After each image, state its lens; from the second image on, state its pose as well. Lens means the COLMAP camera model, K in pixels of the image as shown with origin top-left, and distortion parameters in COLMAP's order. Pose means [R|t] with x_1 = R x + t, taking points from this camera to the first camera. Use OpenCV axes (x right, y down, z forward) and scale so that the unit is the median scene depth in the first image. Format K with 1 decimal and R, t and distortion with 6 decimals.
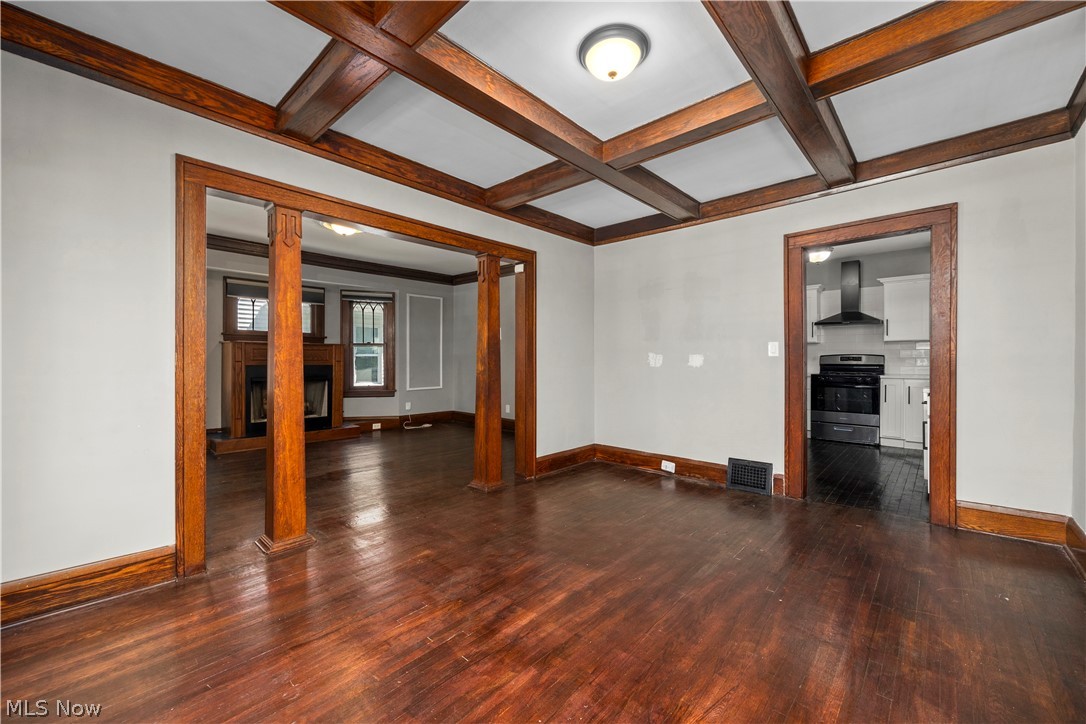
lens RADIAL K [[424.3, 0, 545.5], [0, 424.3, 364.4], [0, 0, 1]] dist [0.000316, 0.000337]
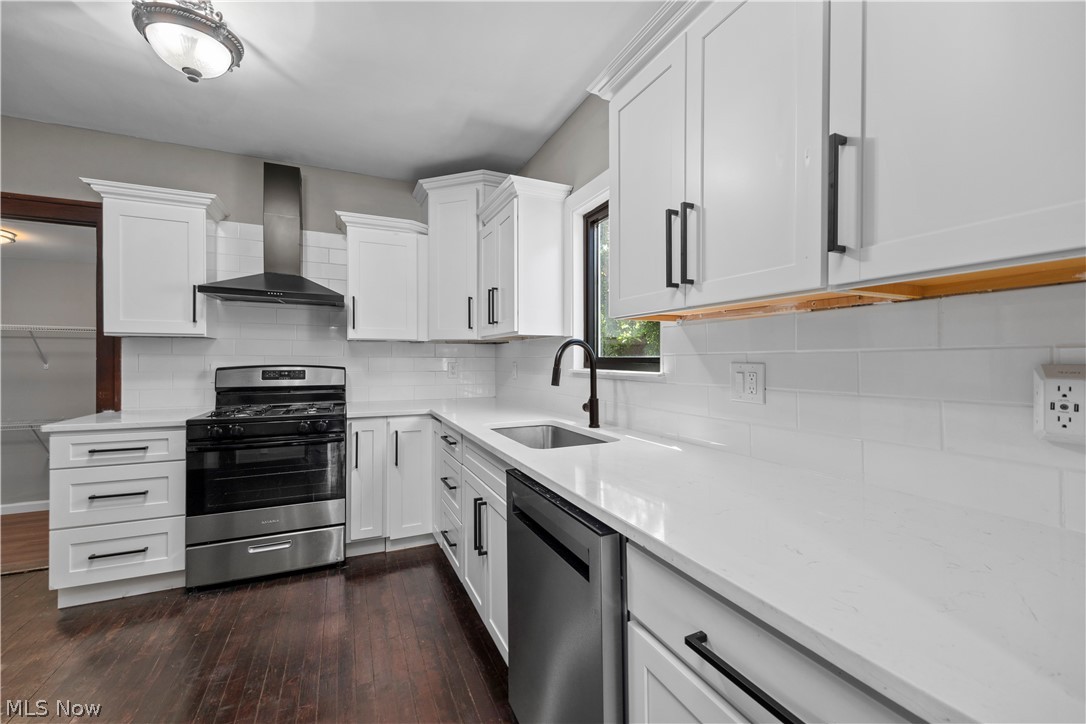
lens RADIAL K [[424.3, 0, 545.5], [0, 424.3, 364.4], [0, 0, 1]] dist [0.000316, 0.000337]
pose [[0.359310, -0.002437, 0.933215, 0.387378], [0.001228, 0.999997, 0.002138, -0.025682], [-0.933218, 0.000378, 0.359311, 0.565322]]
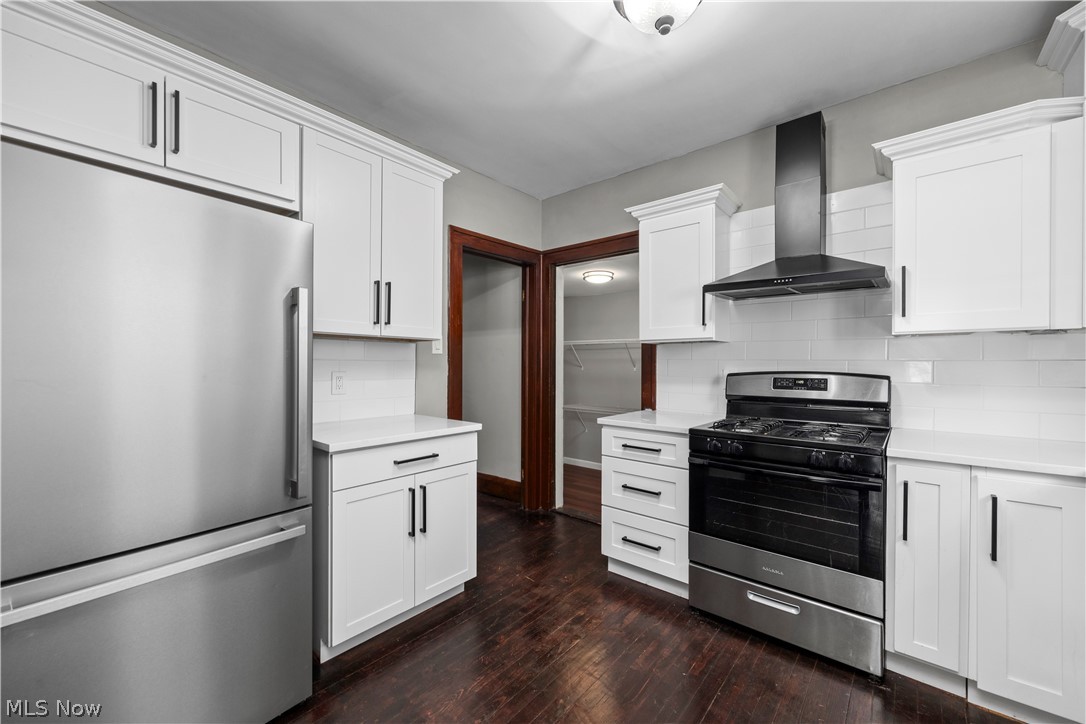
lens RADIAL K [[424.3, 0, 545.5], [0, 424.3, 364.4], [0, 0, 1]] dist [0.000316, 0.000337]
pose [[0.998629, 0.009544, 0.051464, 0.482026], [-0.009267, 0.999941, -0.005623, -0.026419], [-0.051514, 0.005138, 0.998659, 0.645820]]
